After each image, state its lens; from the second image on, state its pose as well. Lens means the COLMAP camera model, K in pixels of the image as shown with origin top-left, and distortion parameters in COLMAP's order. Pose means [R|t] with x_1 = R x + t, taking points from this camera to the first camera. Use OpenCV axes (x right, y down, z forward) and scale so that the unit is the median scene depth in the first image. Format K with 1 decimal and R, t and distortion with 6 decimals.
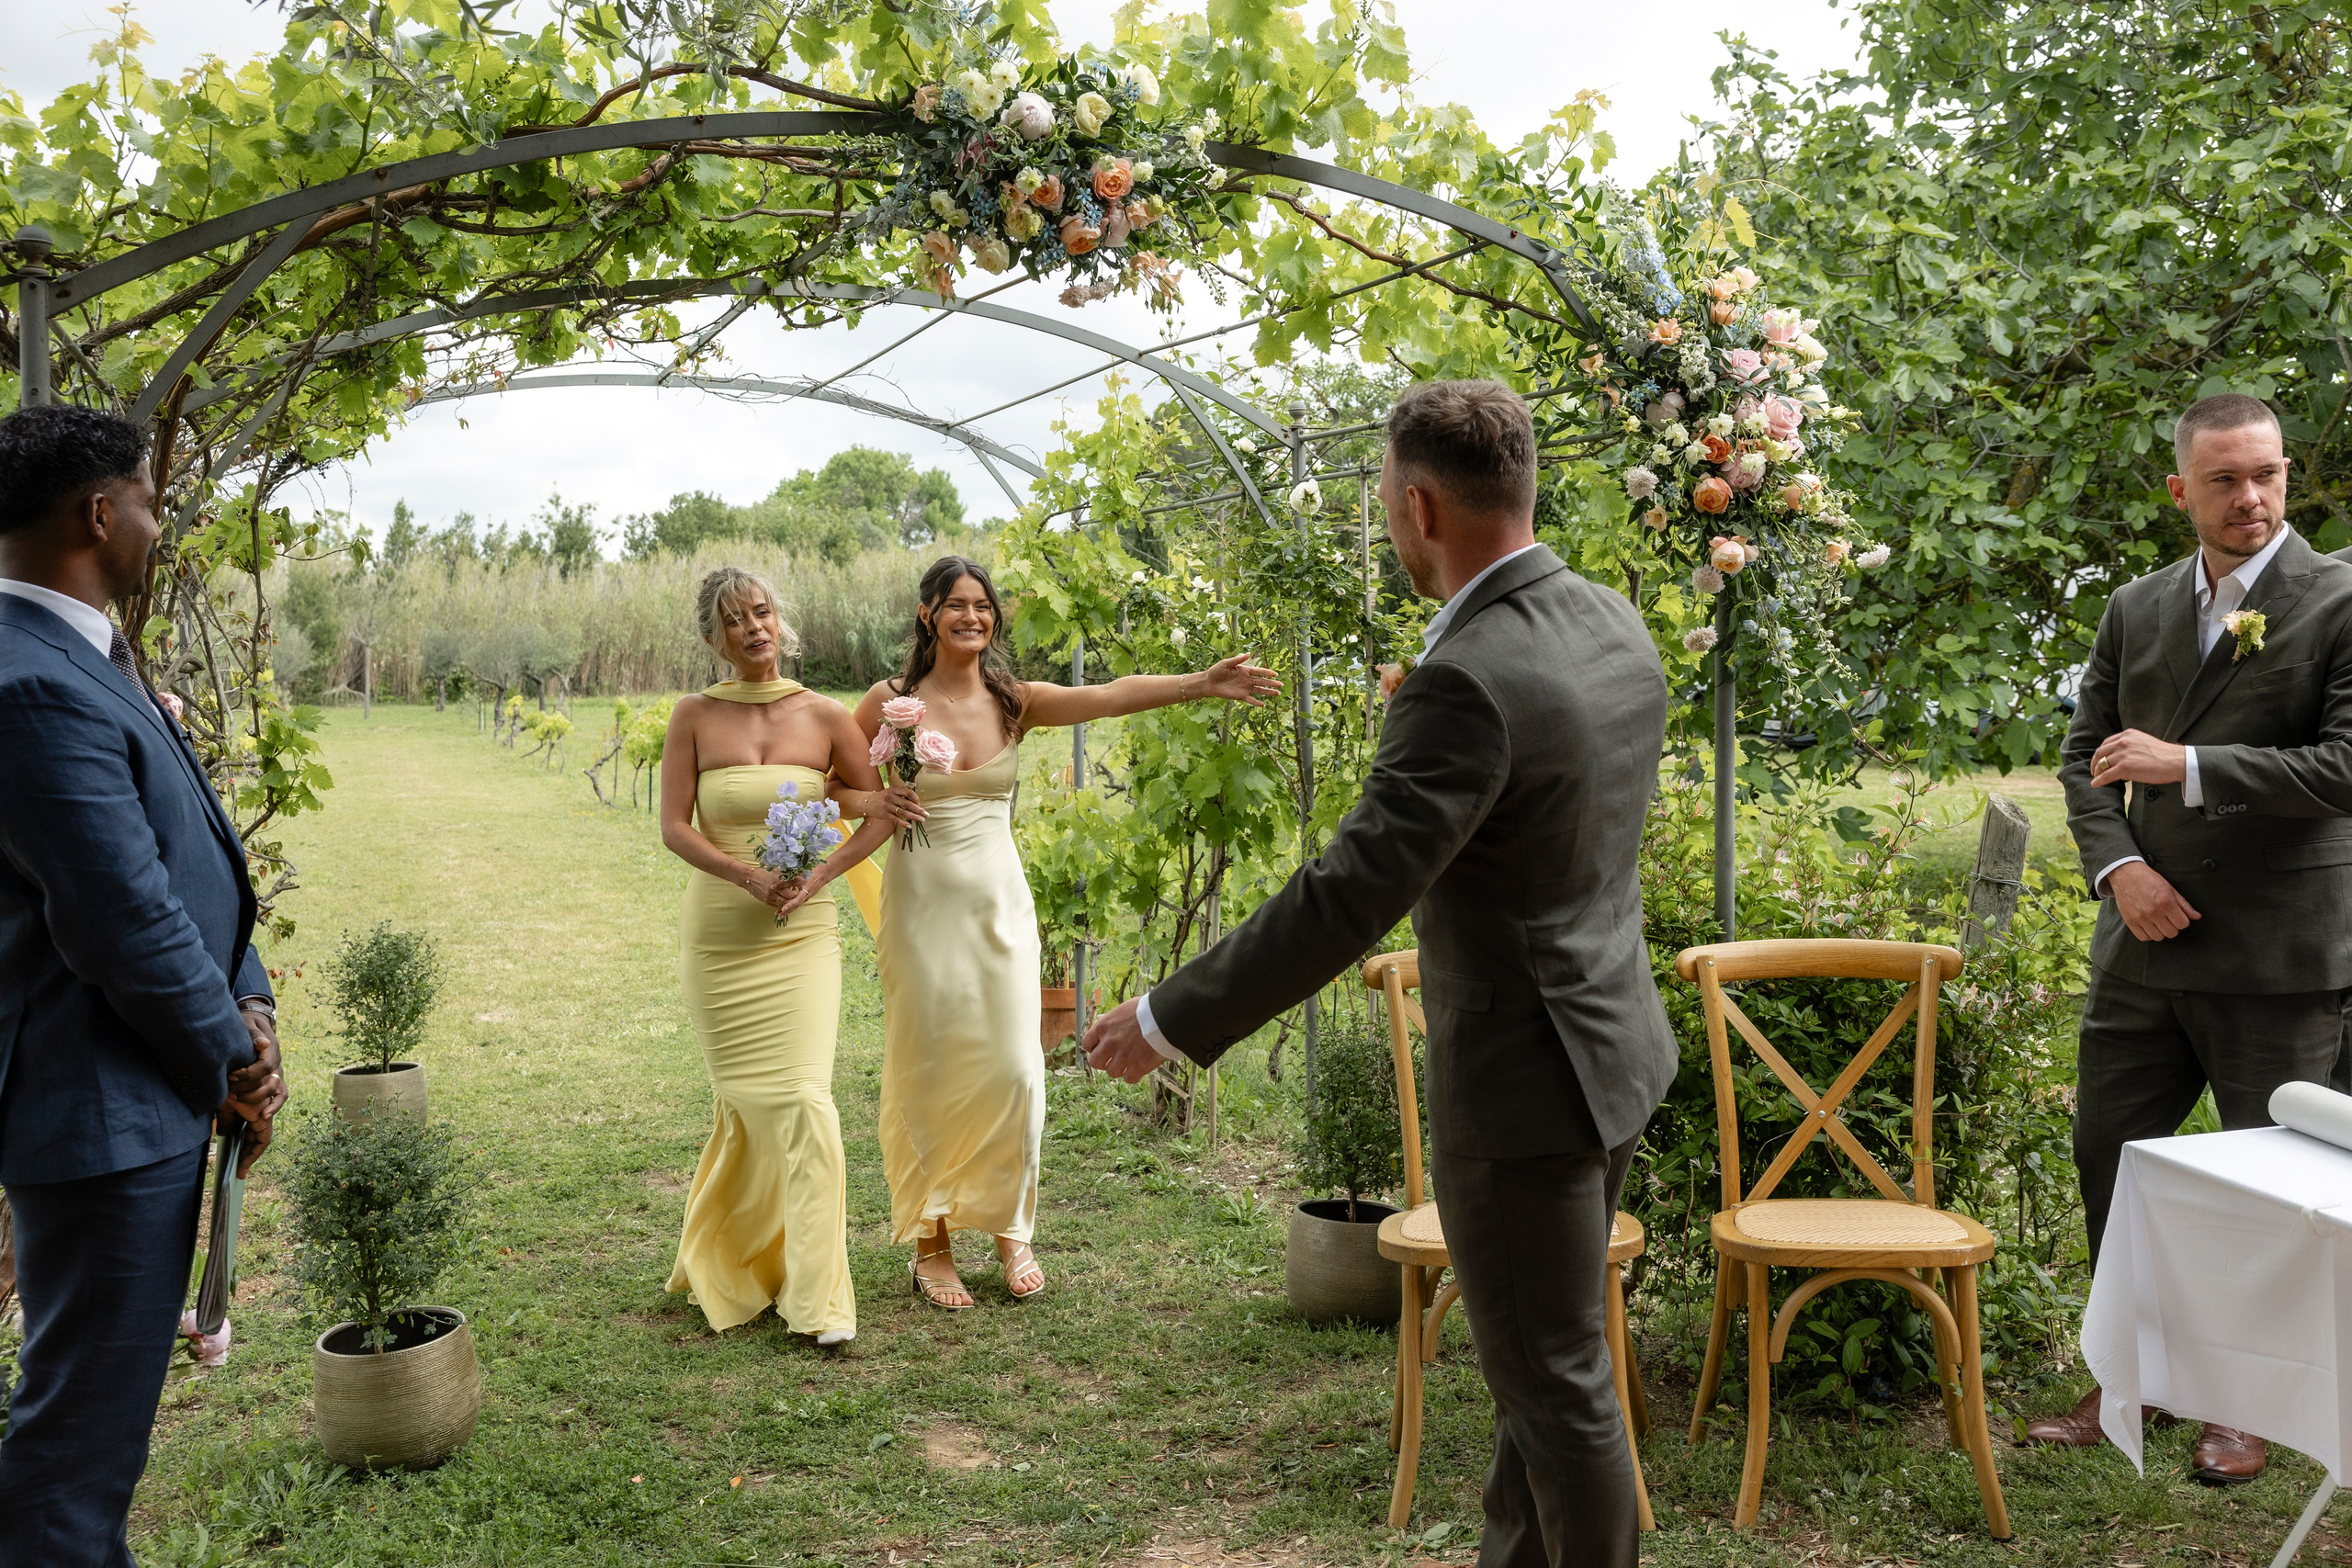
lens RADIAL K [[2245.0, 0, 1176.0], [0, 2245.0, 784.0], [0, 0, 1]] dist [0.007210, 0.006091]
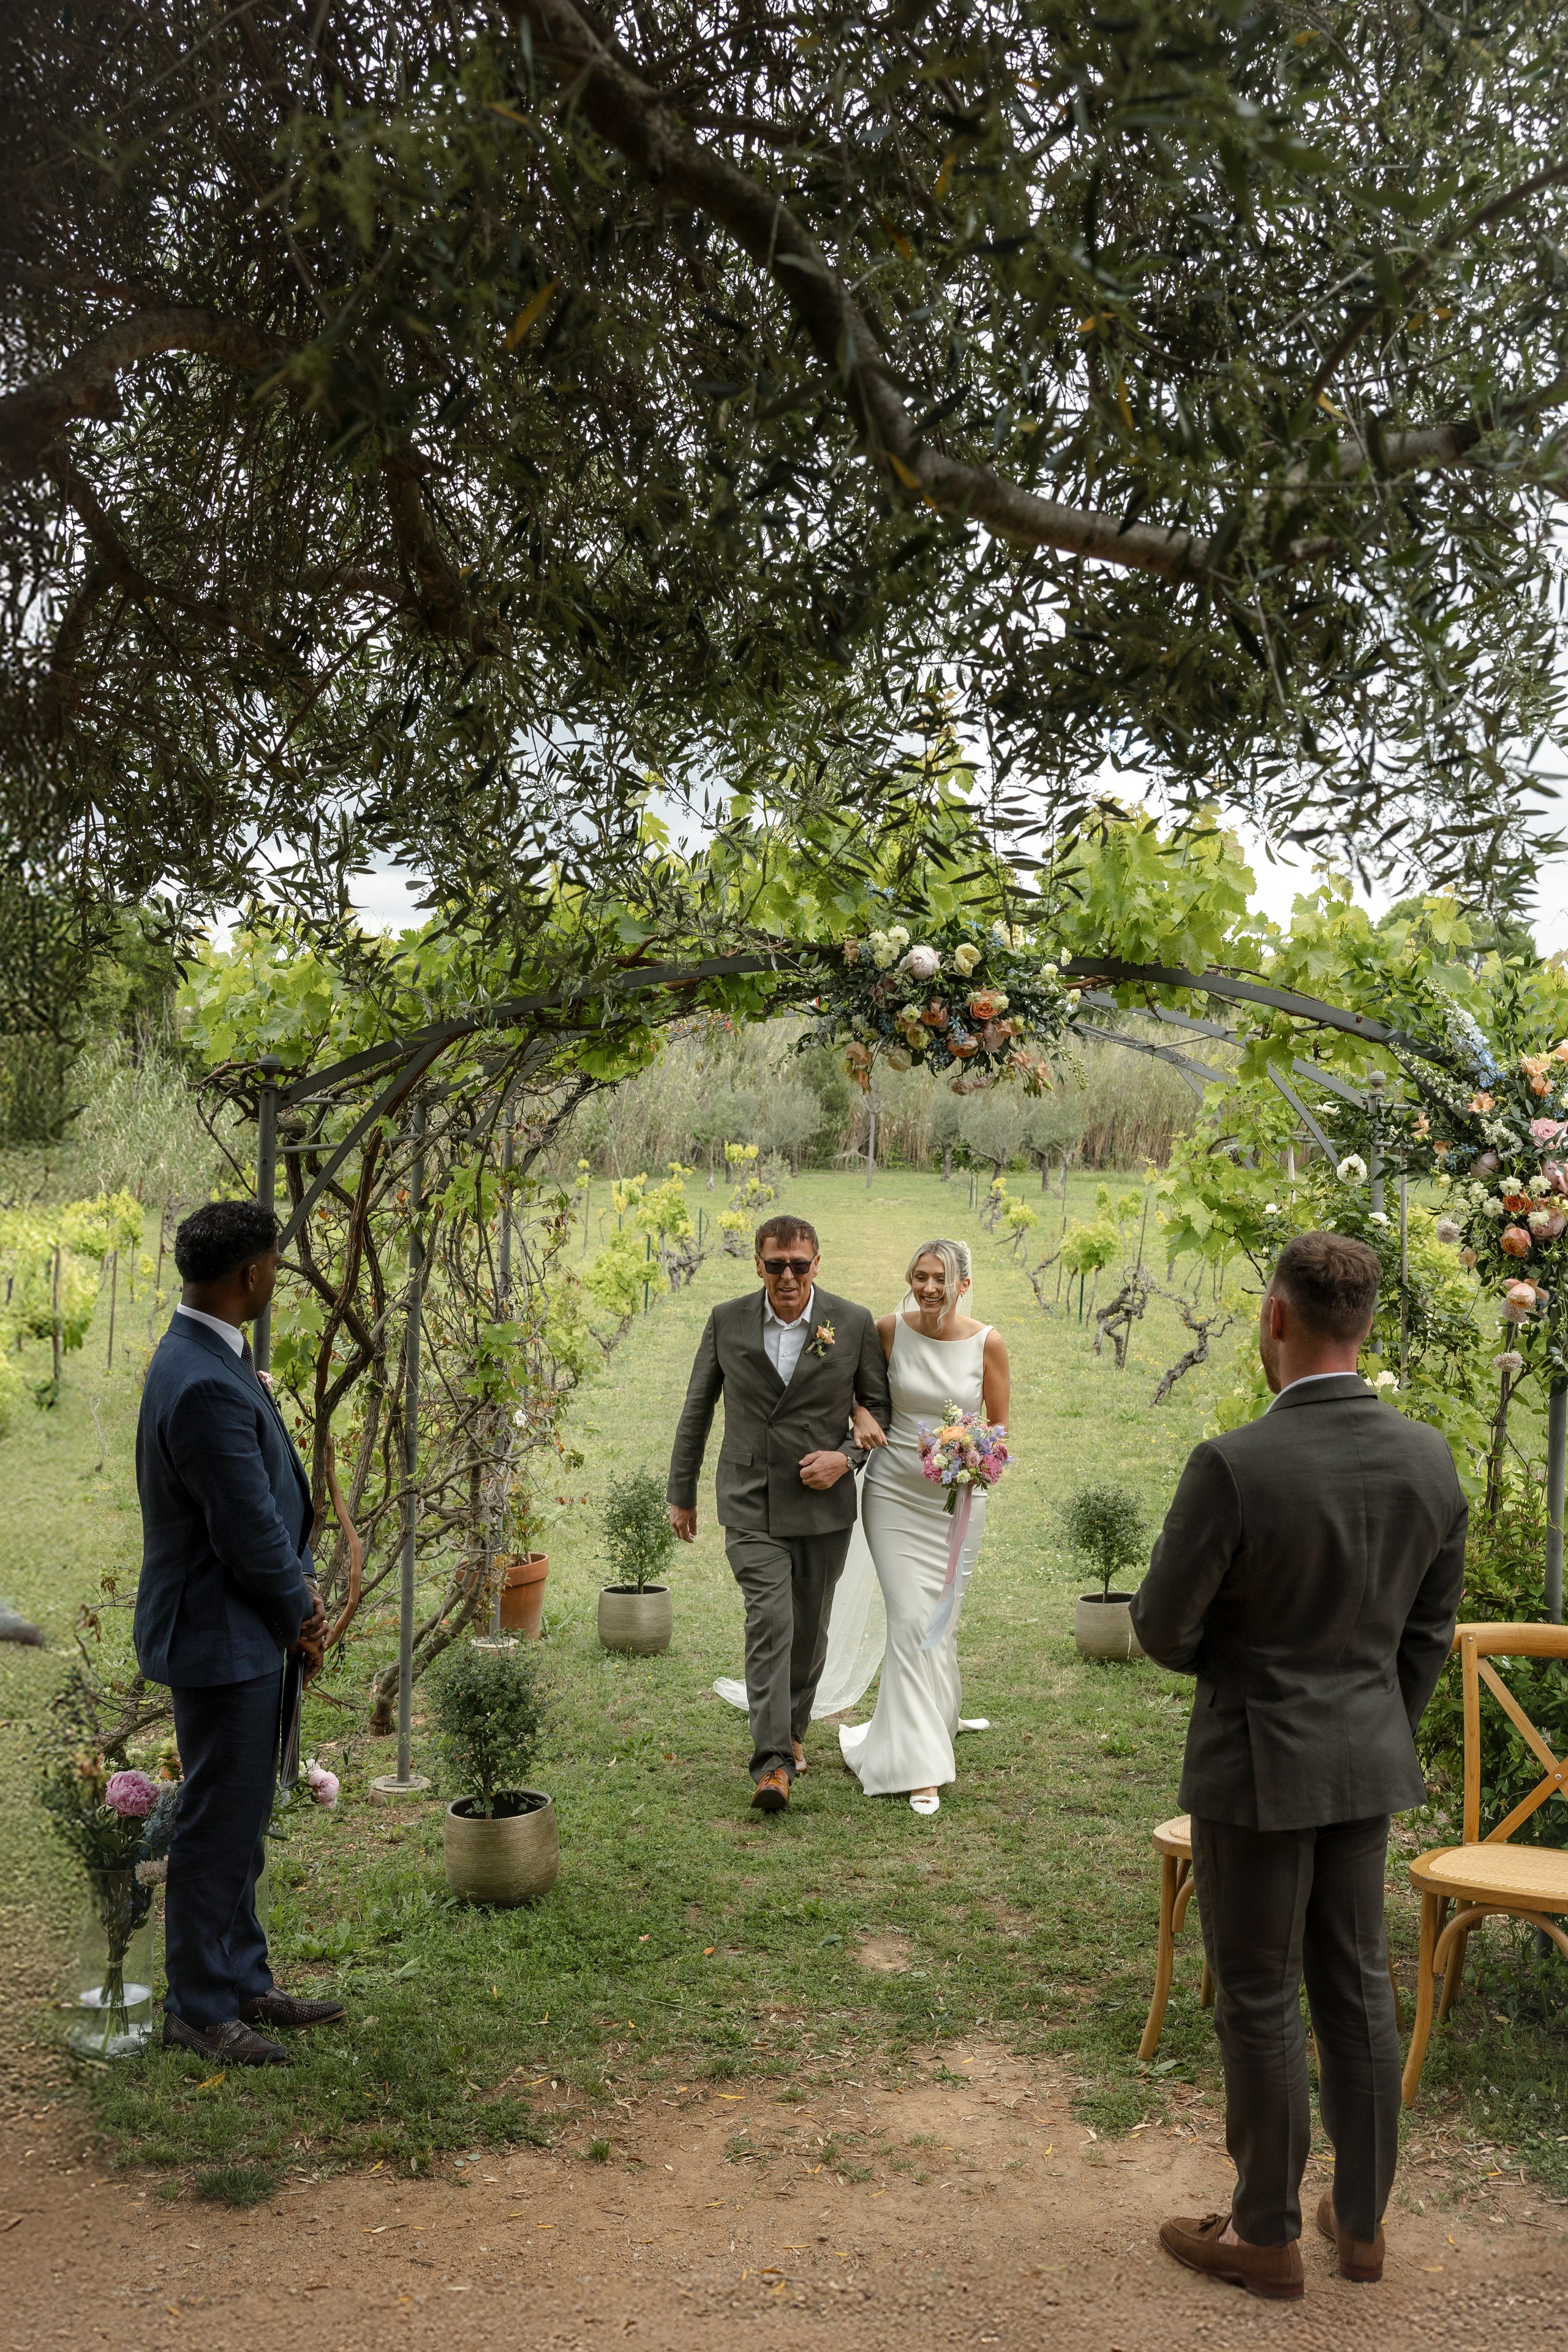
lens RADIAL K [[2522.0, 0, 821.2], [0, 2522.0, 1178.3], [0, 0, 1]] dist [-0.000528, 0.003366]
pose [[0.930062, 0.039478, -0.365276, 0.435290], [-0.052241, 0.998319, -0.025119, -0.124628], [0.363670, 0.042444, 0.930560, -0.426911]]
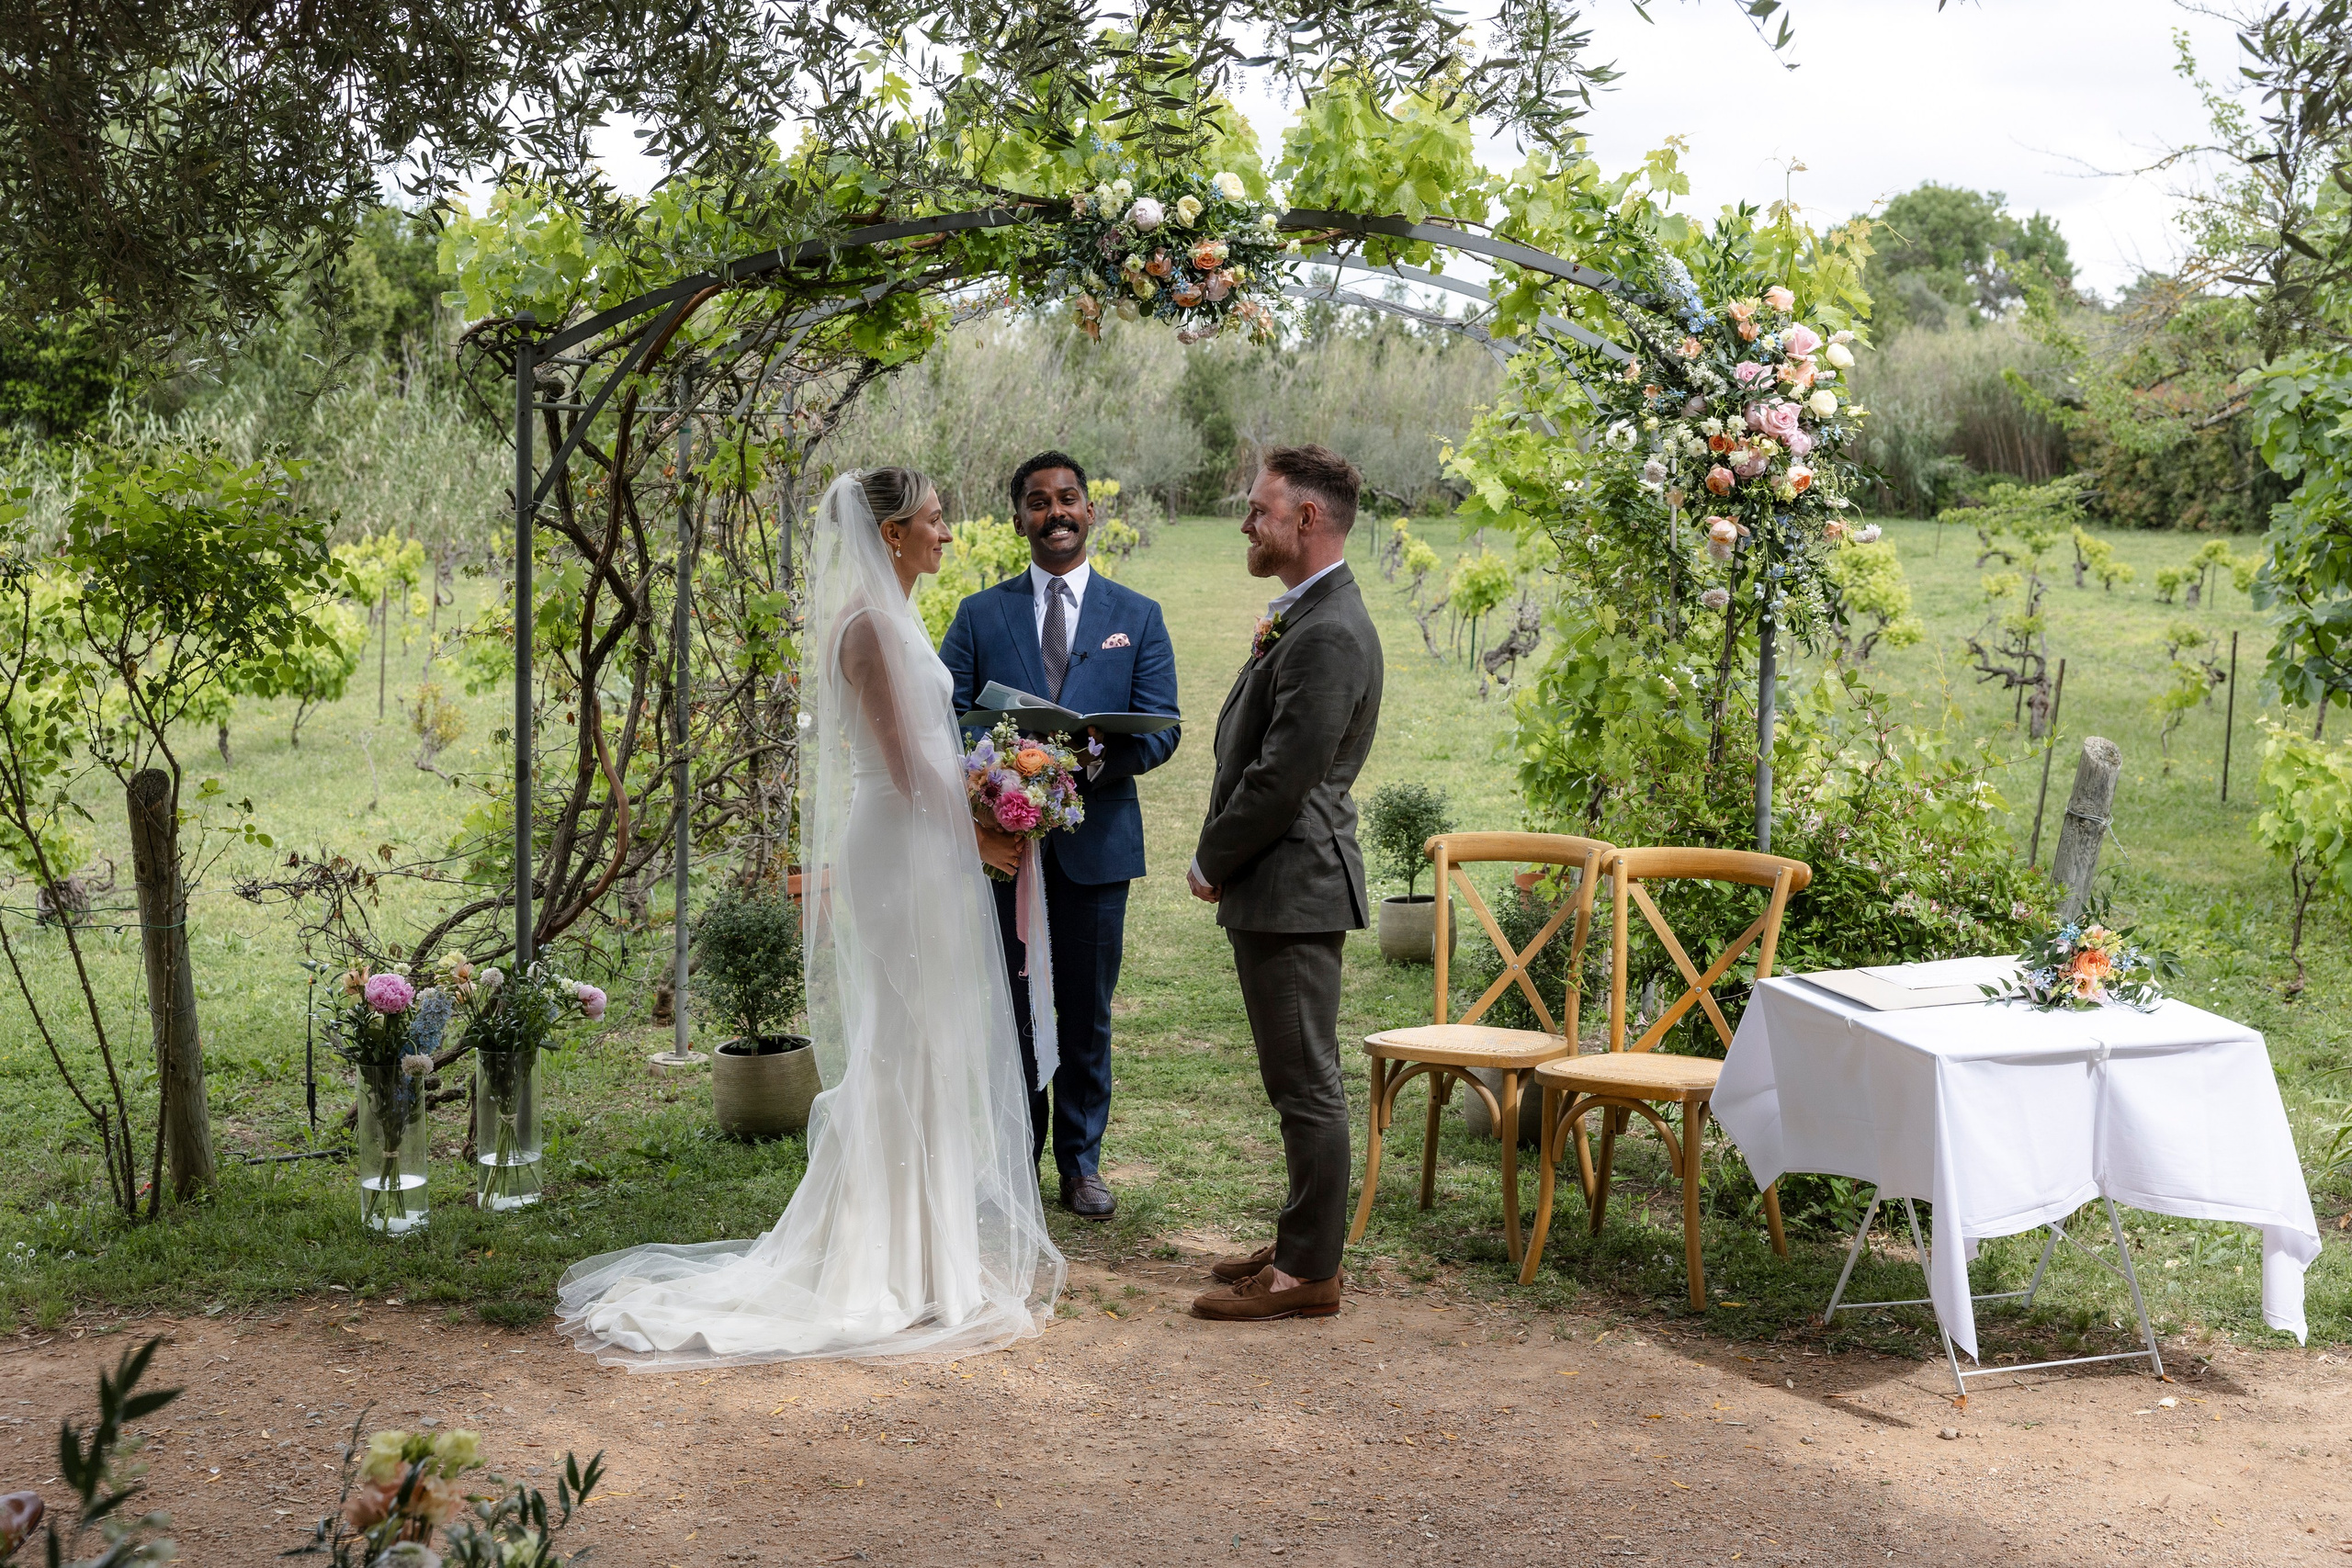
lens RADIAL K [[3115.6, 0, 1176.0], [0, 3115.6, 784.0], [0, 0, 1]] dist [0.154329, -1.351299]
pose [[0.920828, 0.062218, -0.384973, 0.723268], [-0.047594, 0.997741, 0.047410, -0.034036], [0.387053, -0.025334, 0.921709, -0.802595]]
